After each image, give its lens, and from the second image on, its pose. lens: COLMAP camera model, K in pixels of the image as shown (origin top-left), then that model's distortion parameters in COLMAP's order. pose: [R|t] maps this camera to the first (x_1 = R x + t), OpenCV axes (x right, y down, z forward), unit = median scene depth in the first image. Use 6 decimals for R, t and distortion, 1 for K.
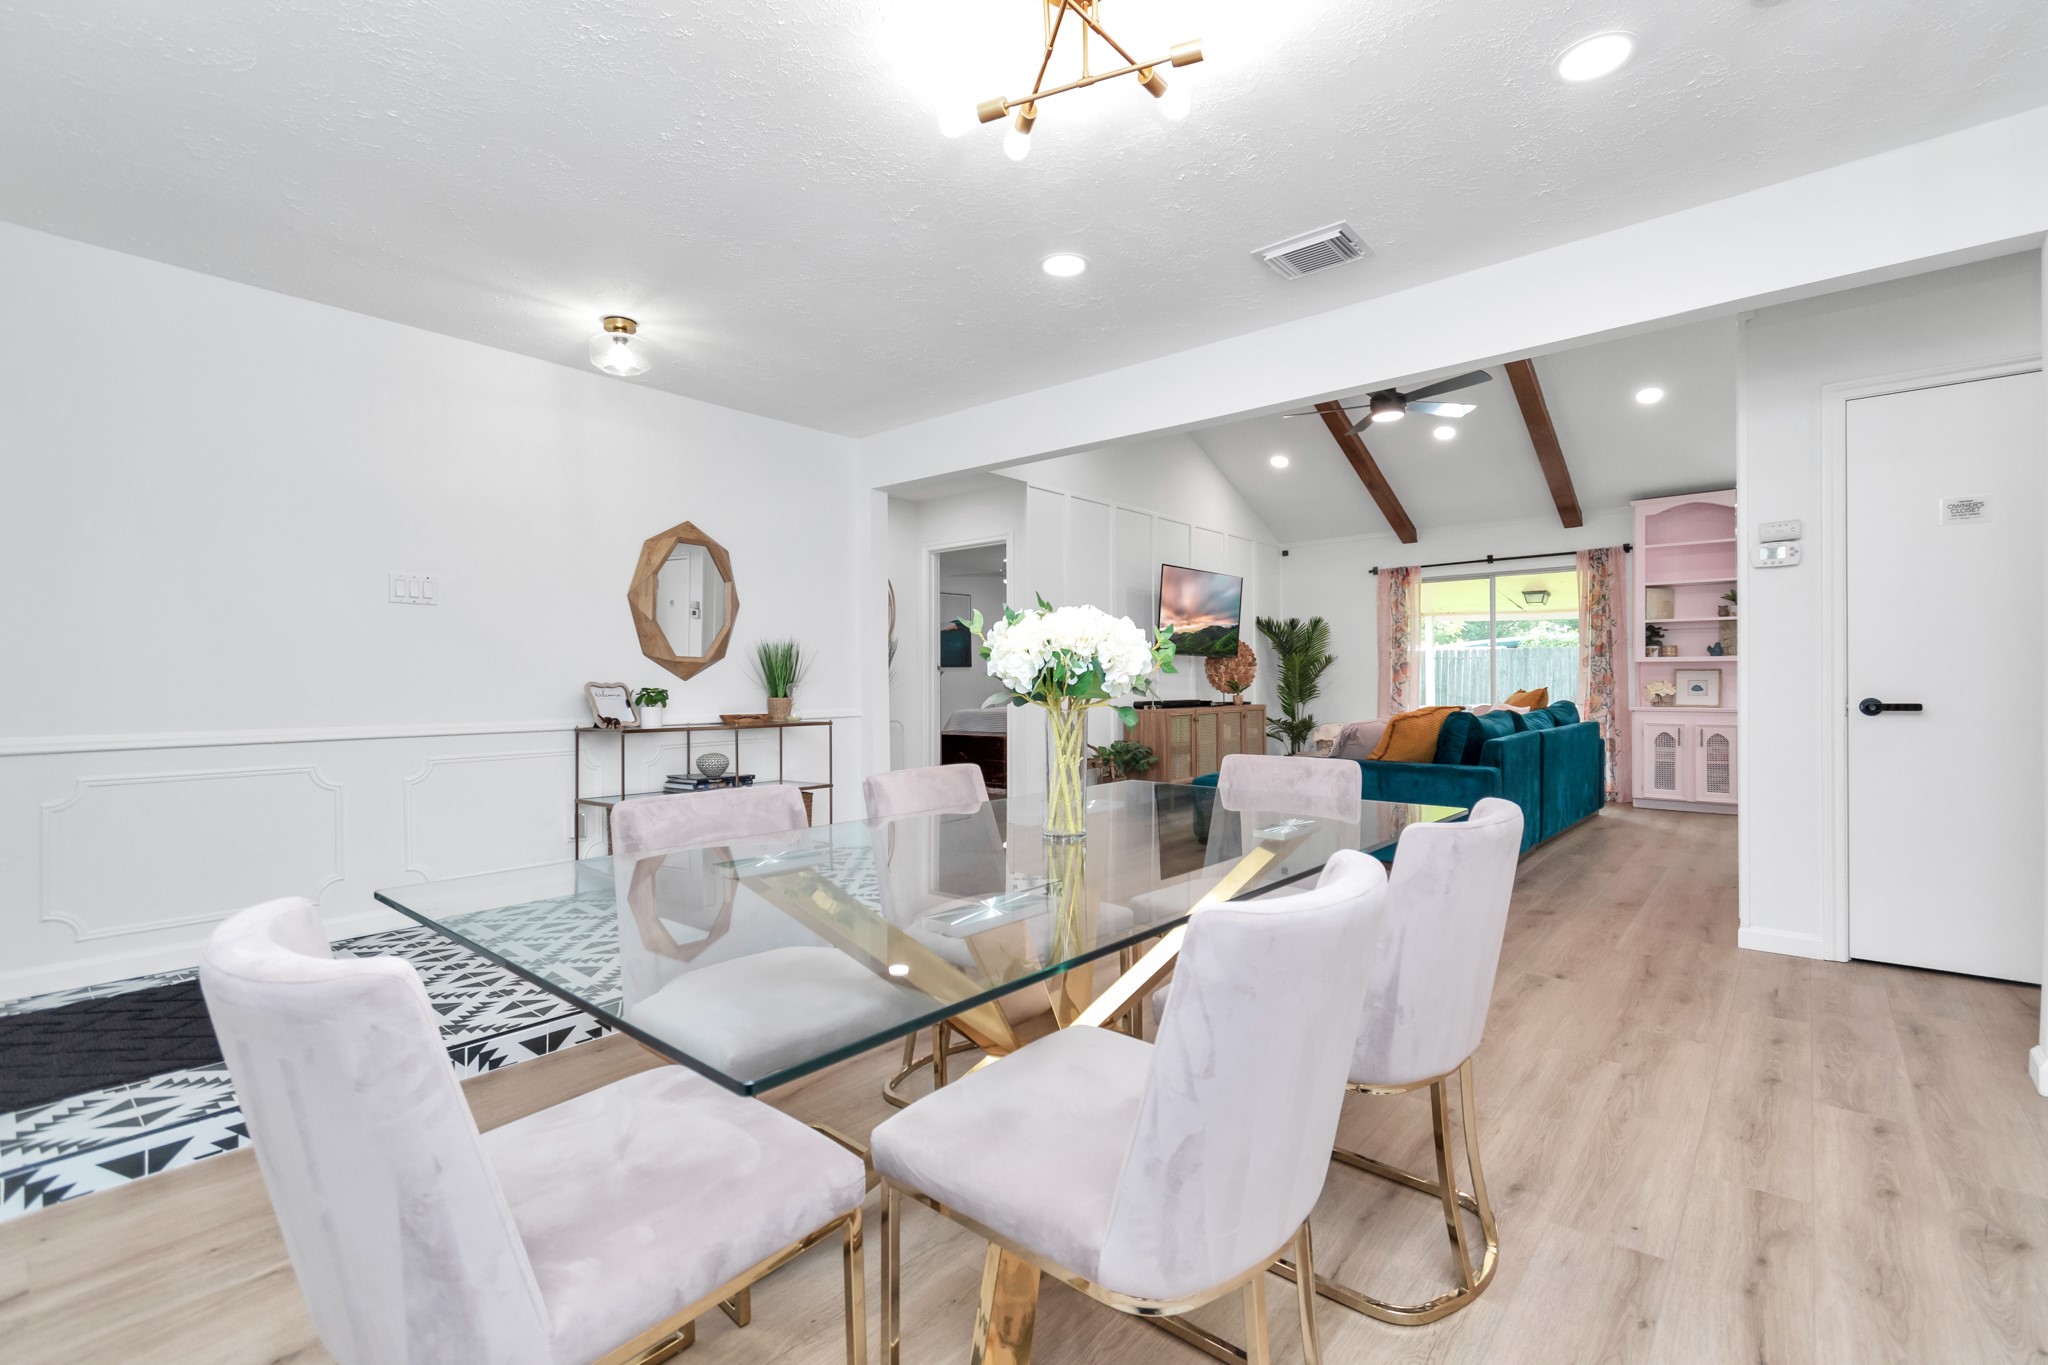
lens RADIAL K [[908.5, 0, 1070.1], [0, 908.5, 677.0], [0, 0, 1]] dist [0.030084, -0.000120]
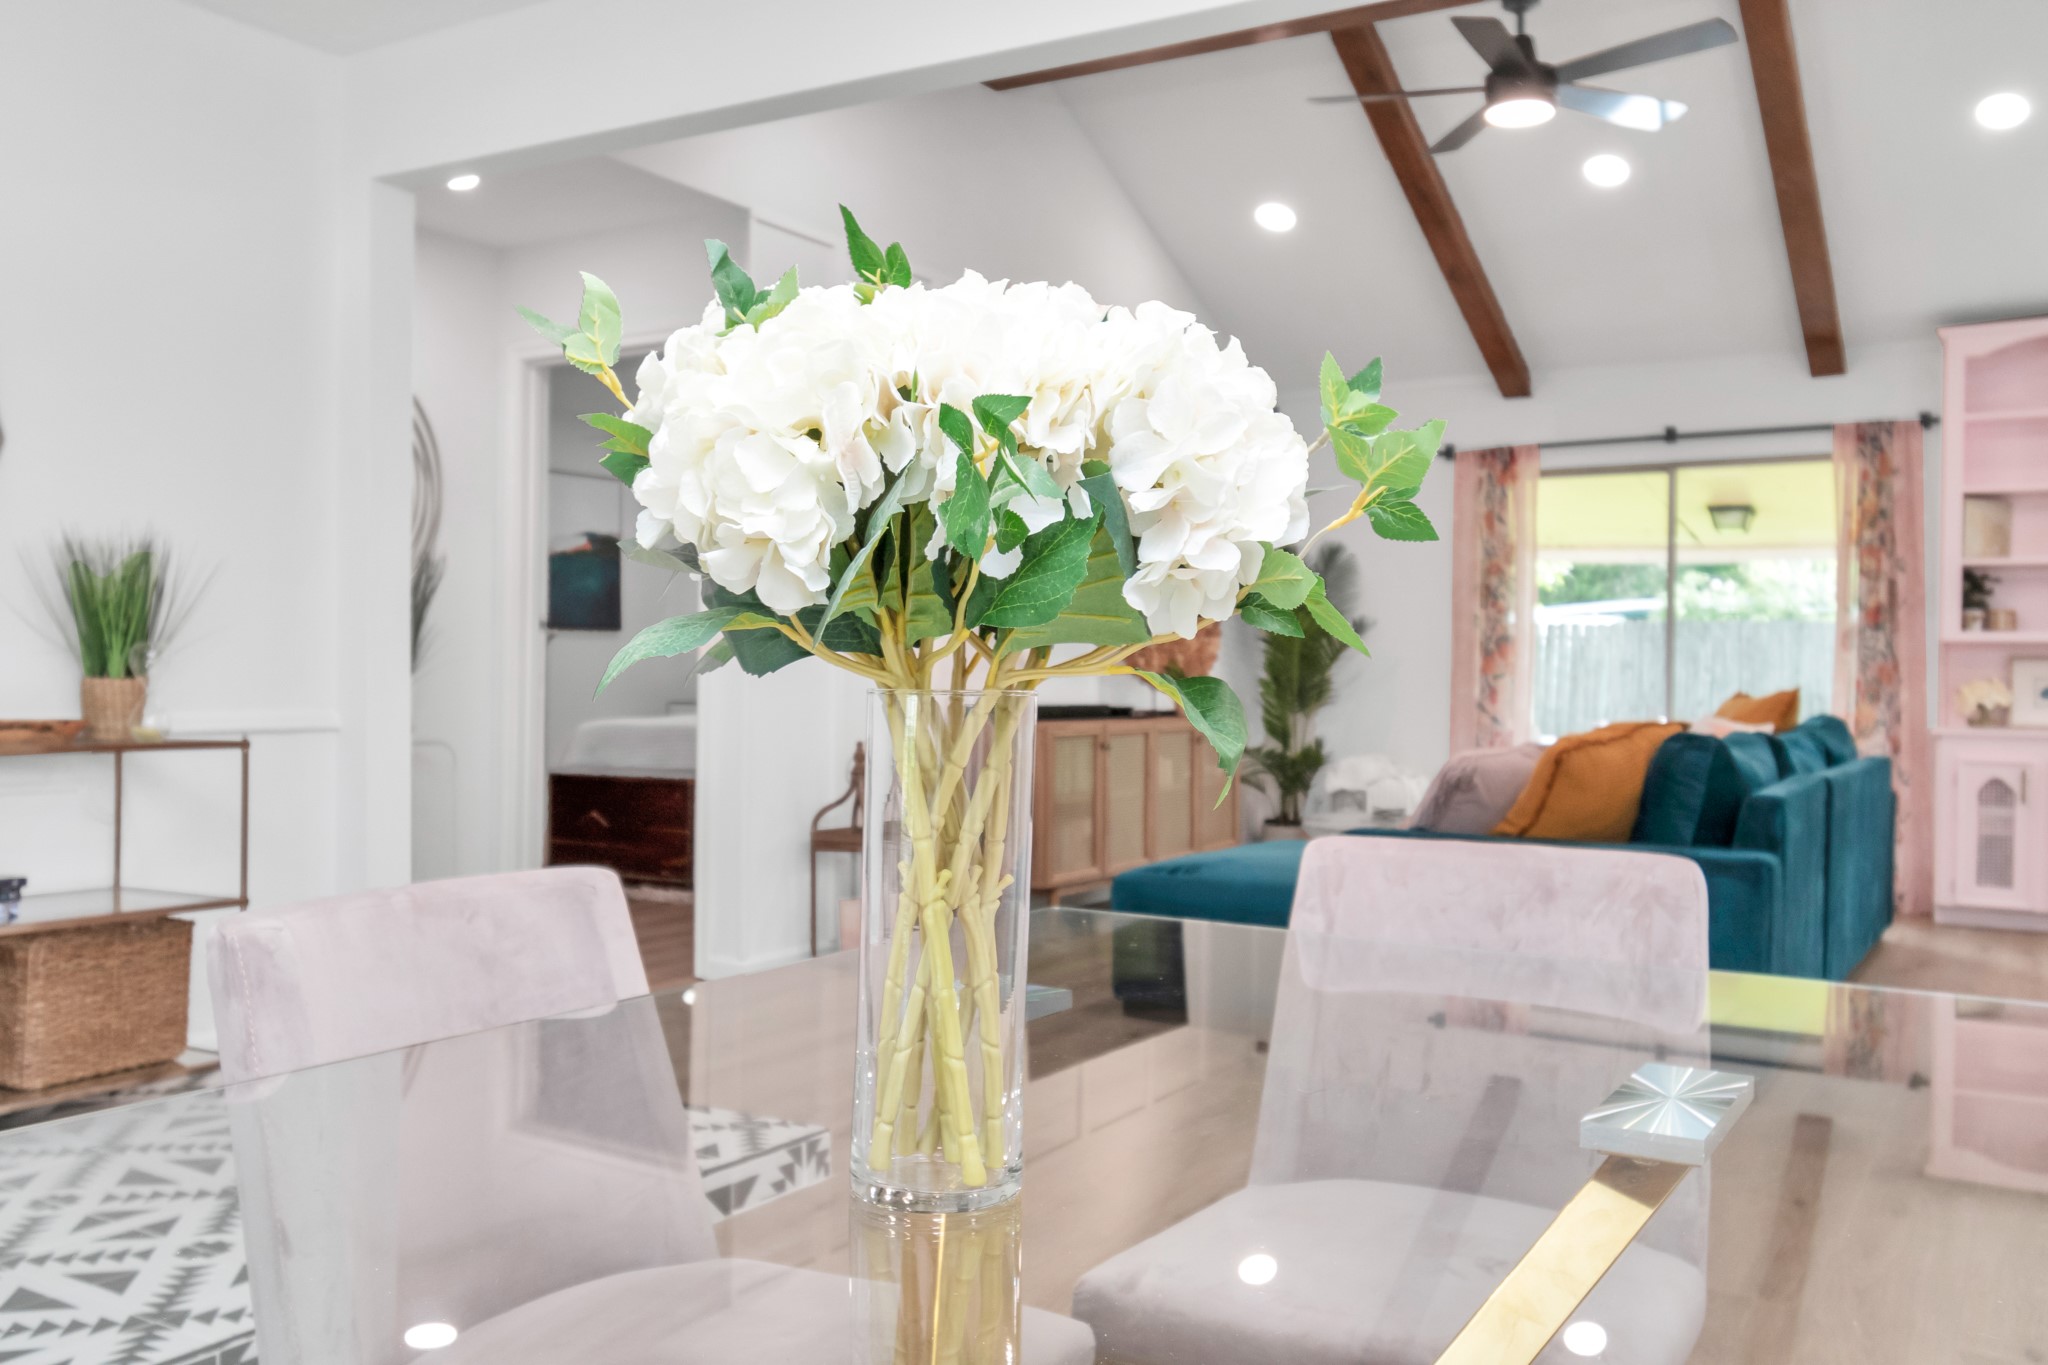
lens RADIAL K [[1702.8, 0, 1054.5], [0, 1702.8, 680.9], [0, 0, 1]] dist [-0.004348, -0.001139]
pose [[0.990119, 0.014890, 0.139437, -0.010442], [-0.016062, 0.999844, 0.007290, 0.007342], [-0.139307, -0.009457, 0.990204, 0.129927]]
